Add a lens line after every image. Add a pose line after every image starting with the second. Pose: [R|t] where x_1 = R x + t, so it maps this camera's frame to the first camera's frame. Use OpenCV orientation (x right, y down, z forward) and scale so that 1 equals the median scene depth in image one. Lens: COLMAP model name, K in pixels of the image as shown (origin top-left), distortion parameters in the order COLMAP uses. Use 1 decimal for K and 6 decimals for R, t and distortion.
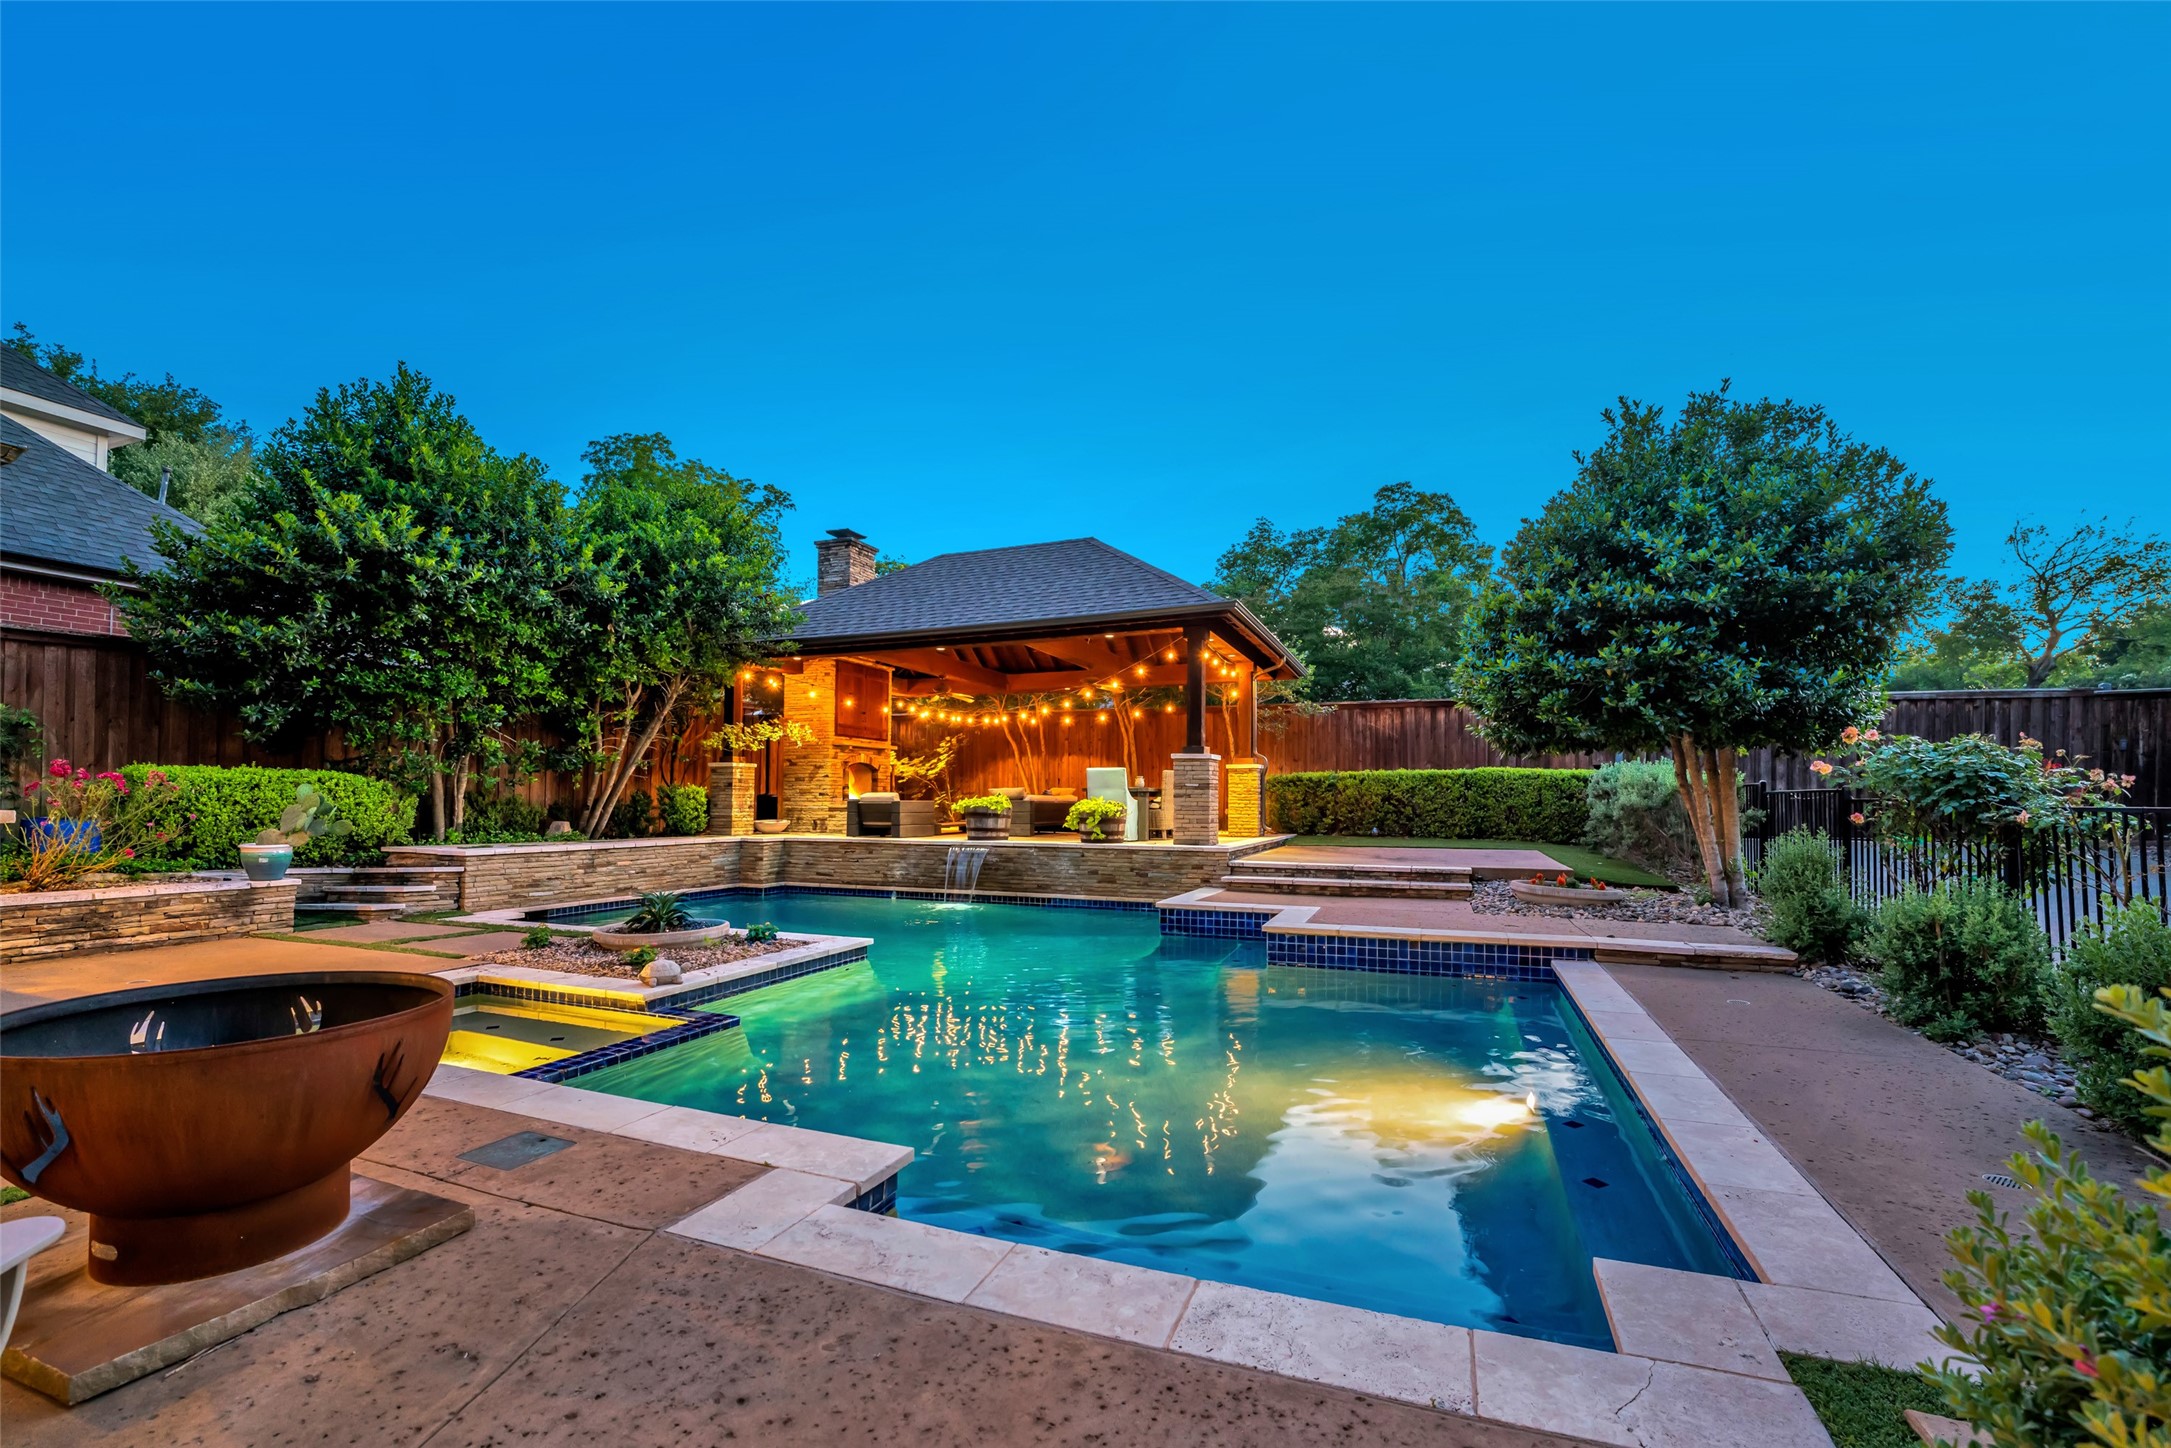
lens RADIAL K [[891.0, 0, 1089.5], [0, 891.0, 771.8], [0, 0, 1]] dist [-0.000686, -0.000017]
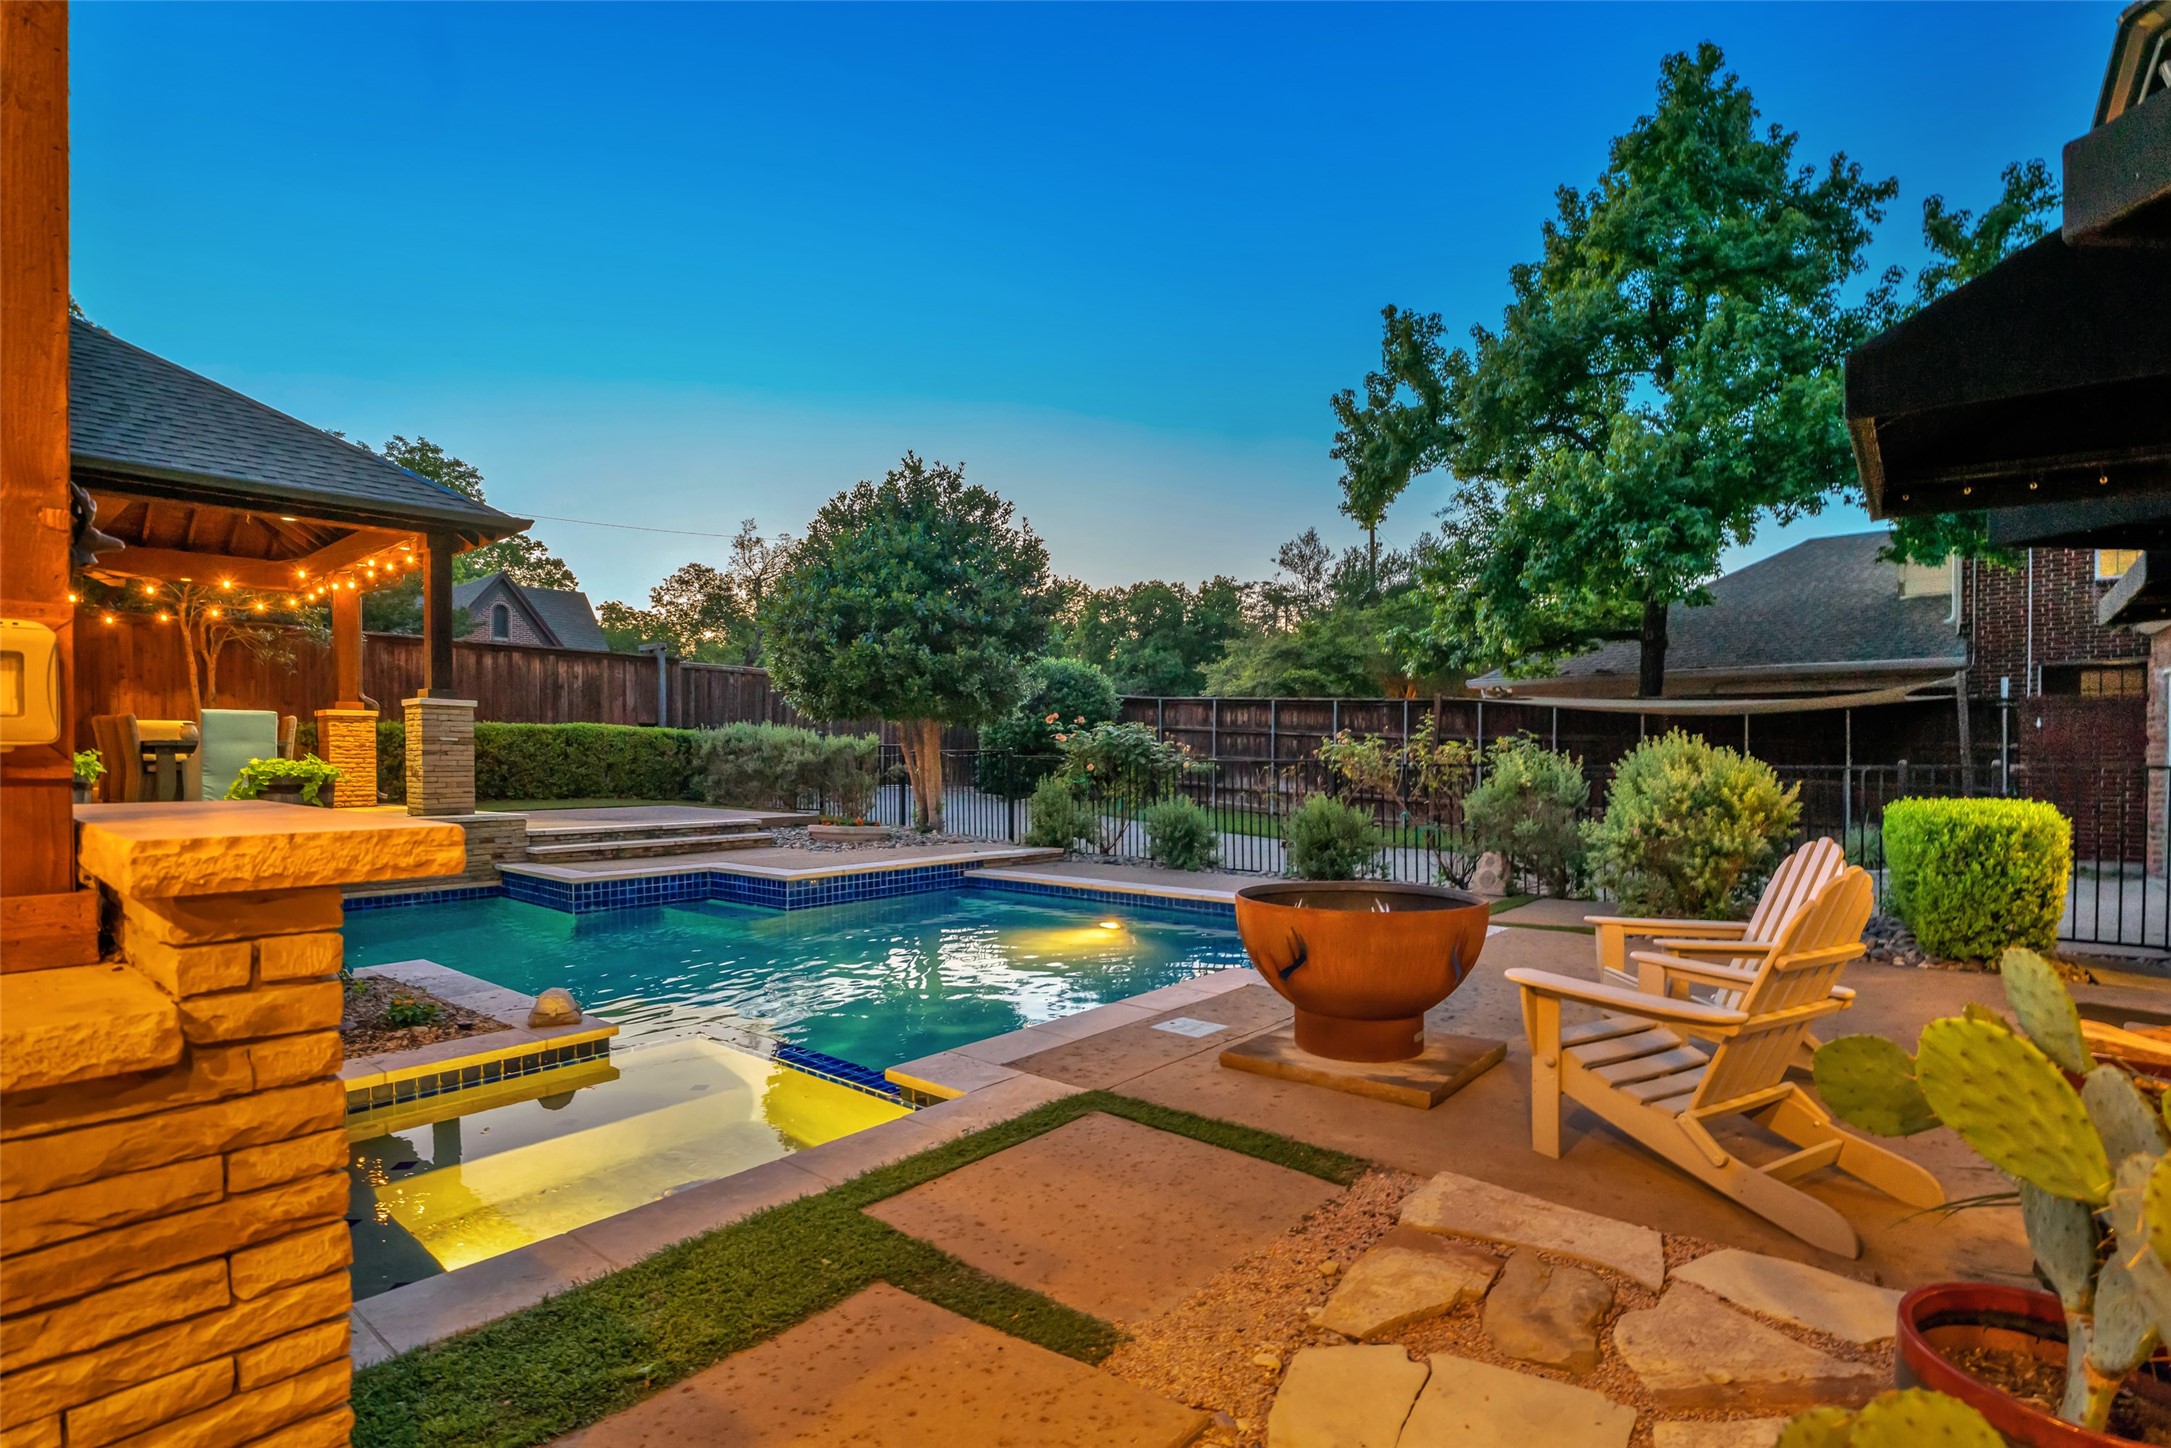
lens RADIAL K [[1015.0, 0, 1086.7], [0, 1015.0, 756.3], [0, 0, 1]] dist [-0.000345, -0.000074]
pose [[0.331250, -0.000961, 0.943542, -0.542446], [-0.029413, 0.999503, 0.011344, 0.003144], [-0.943084, -0.031510, 0.331057, 0.168133]]
